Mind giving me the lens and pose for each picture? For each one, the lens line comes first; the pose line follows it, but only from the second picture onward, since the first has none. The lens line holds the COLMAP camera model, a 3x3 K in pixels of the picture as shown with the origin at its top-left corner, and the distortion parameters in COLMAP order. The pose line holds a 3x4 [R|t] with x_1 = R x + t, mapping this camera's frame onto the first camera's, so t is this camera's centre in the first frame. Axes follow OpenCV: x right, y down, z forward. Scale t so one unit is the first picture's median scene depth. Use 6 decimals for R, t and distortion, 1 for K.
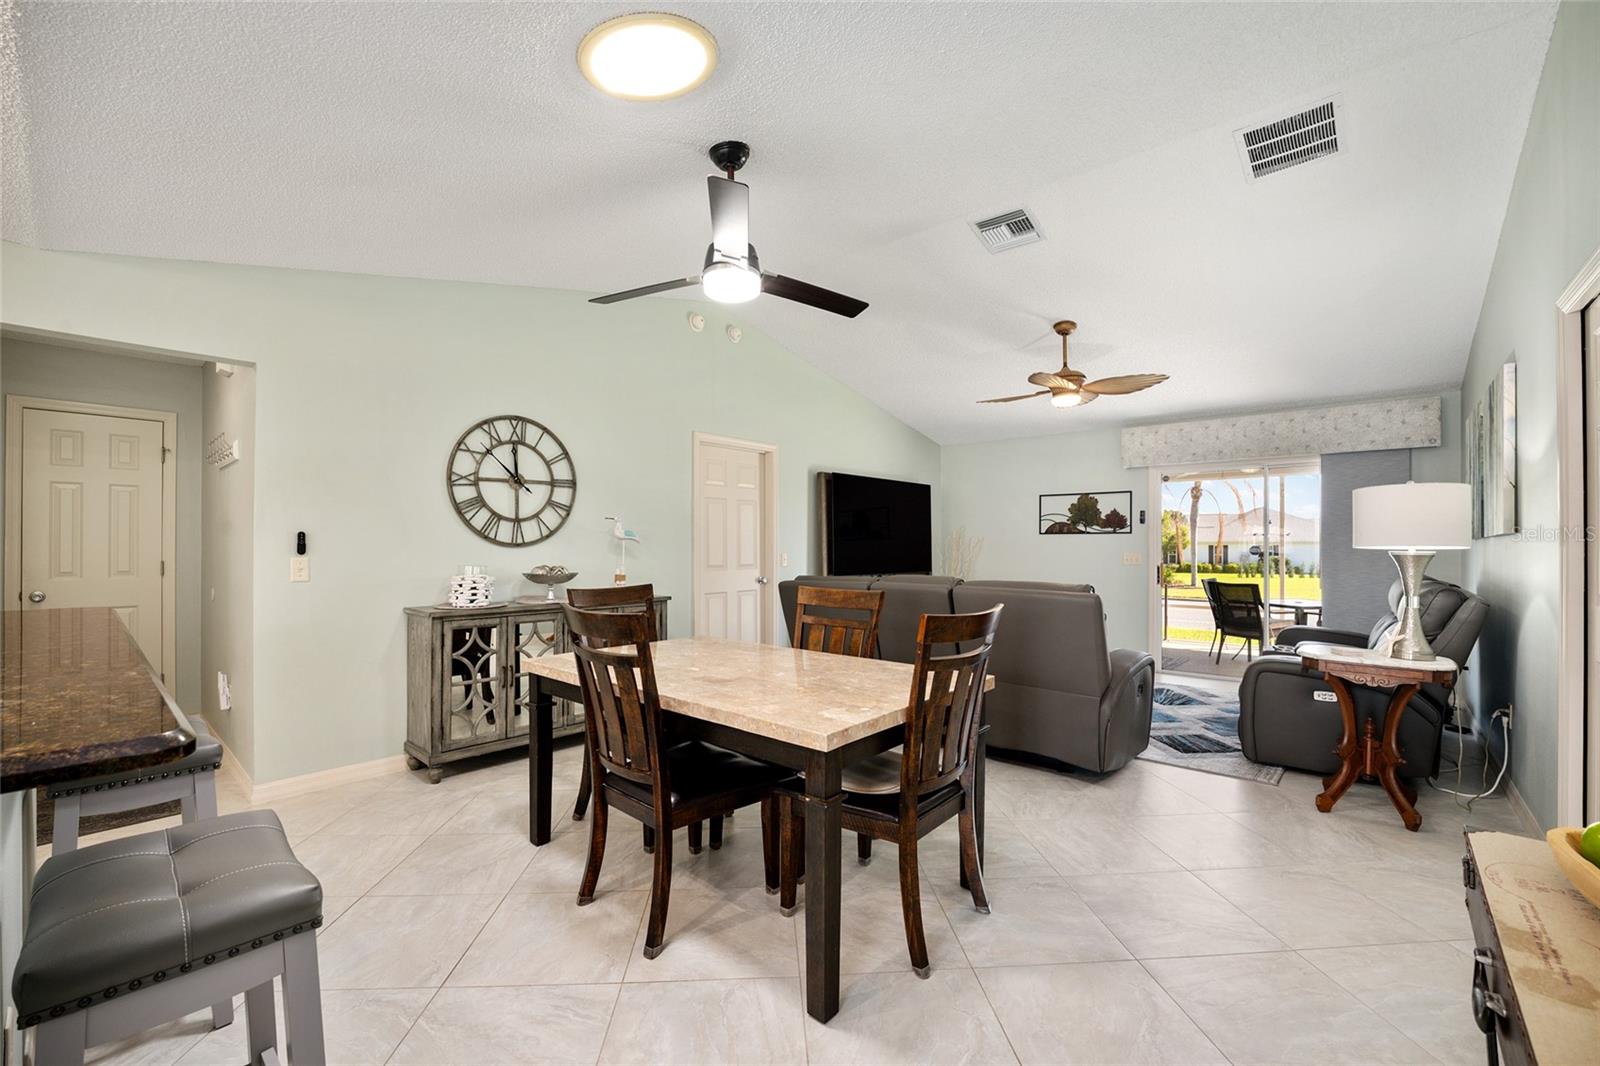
lens RADIAL K [[649.0, 0, 800.7], [0, 649.0, 544.5], [0, 0, 1]] dist [-0.029929, 0.004651]
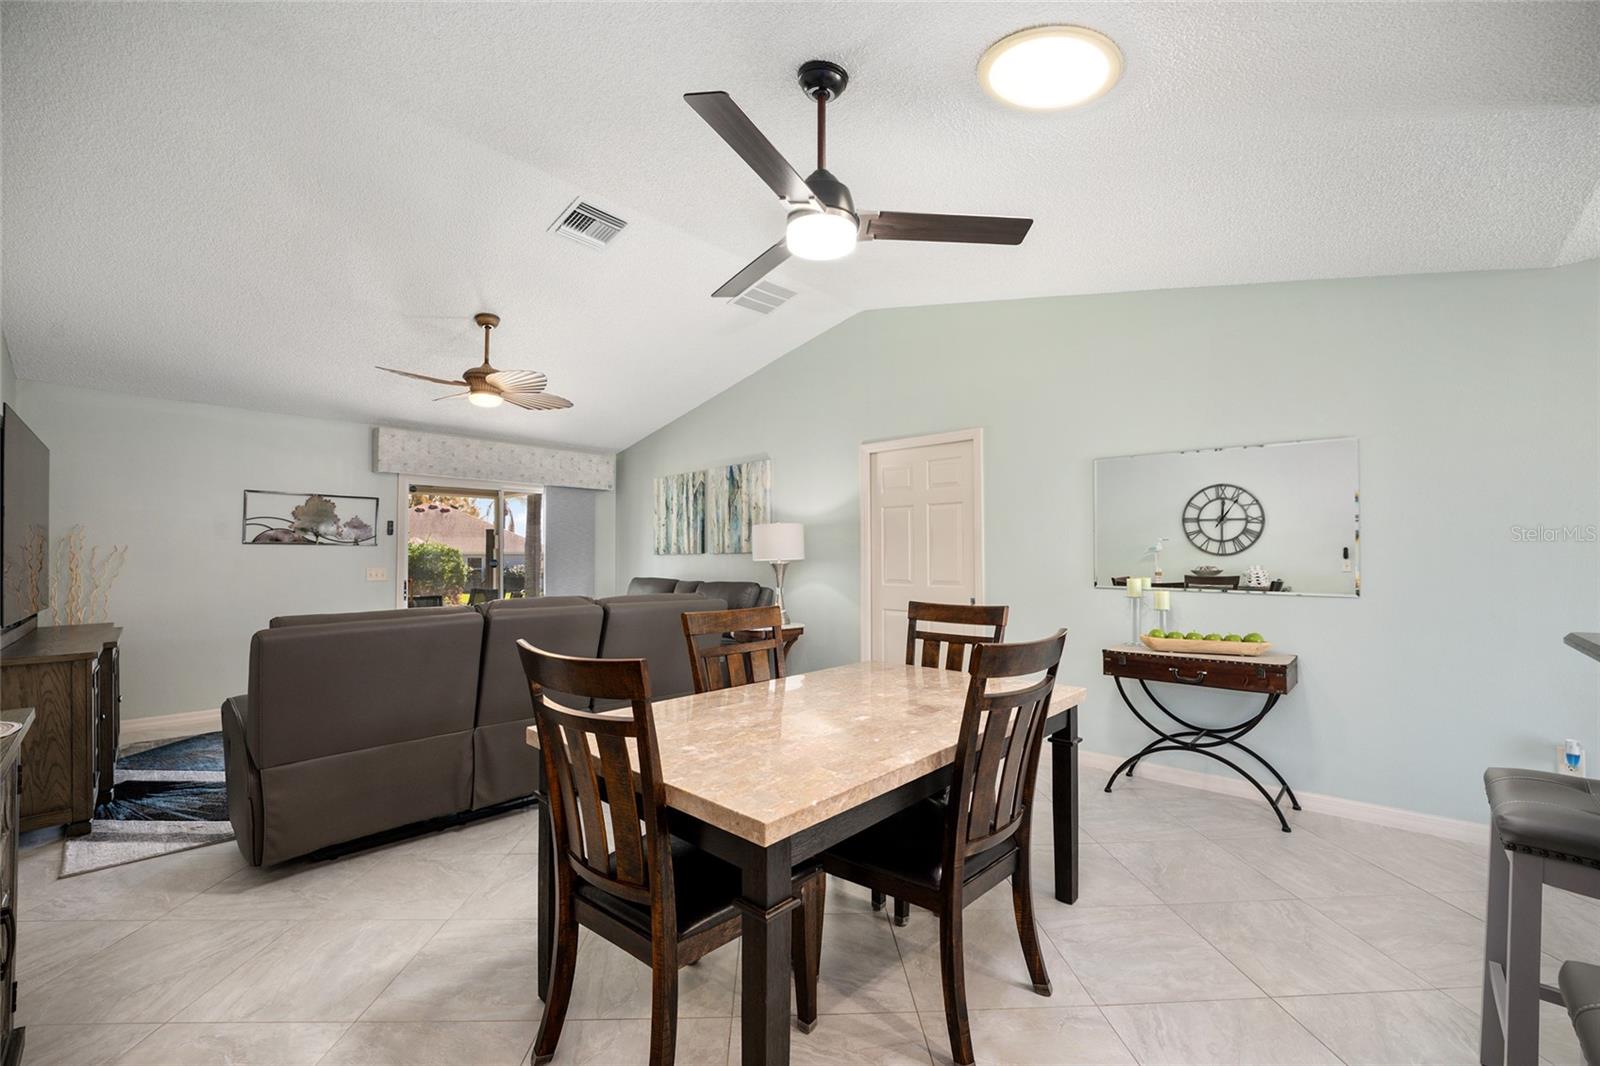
lens RADIAL K [[649.0, 0, 803.6], [0, 649.0, 546.3], [0, 0, 1]] dist [-0.029929, 0.004651]
pose [[0.020011, 0.016088, 0.999670, -0.574577], [0.001097, 0.999870, -0.016113, -0.002103], [-0.999799, 0.001419, 0.019990, 0.627911]]
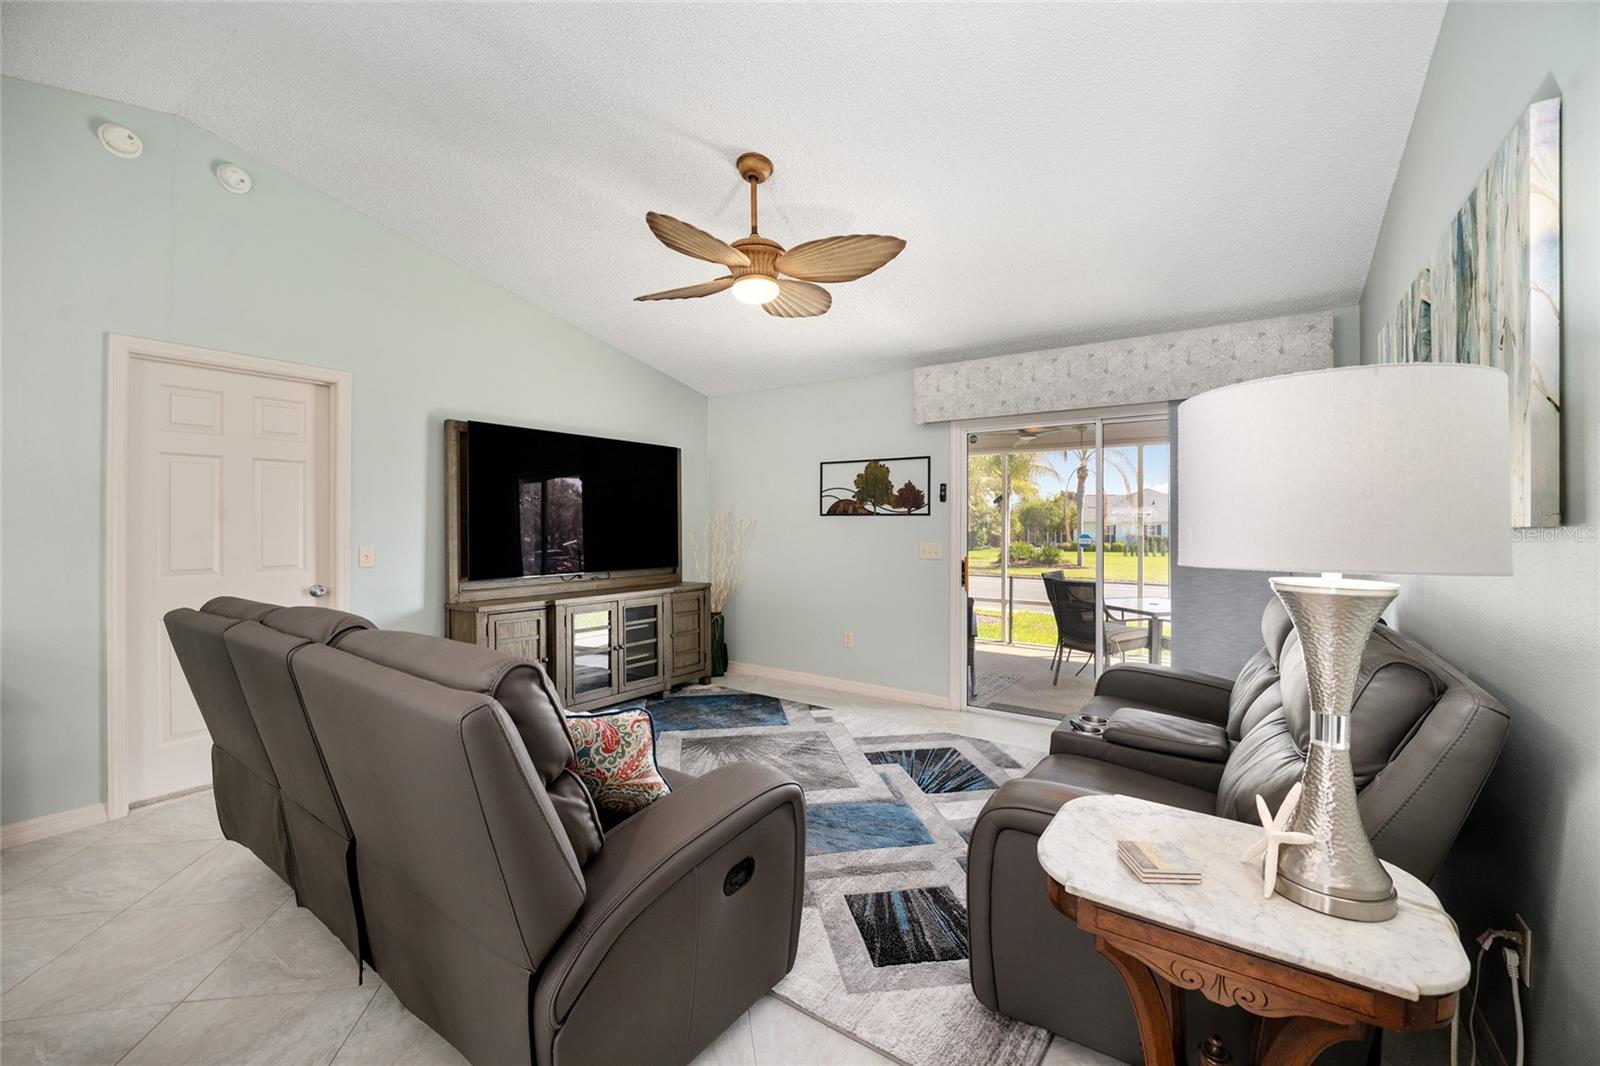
lens RADIAL K [[649.0, 0, 795.6], [0, 649.0, 522.5], [0, 0, 1]] dist [-0.029929, 0.004651]
pose [[0.992600, 0.000710, 0.121427, 0.443292], [-0.000737, 1.000000, 0.000171, -0.014913], [-0.121427, -0.000259, 0.992600, 0.484023]]
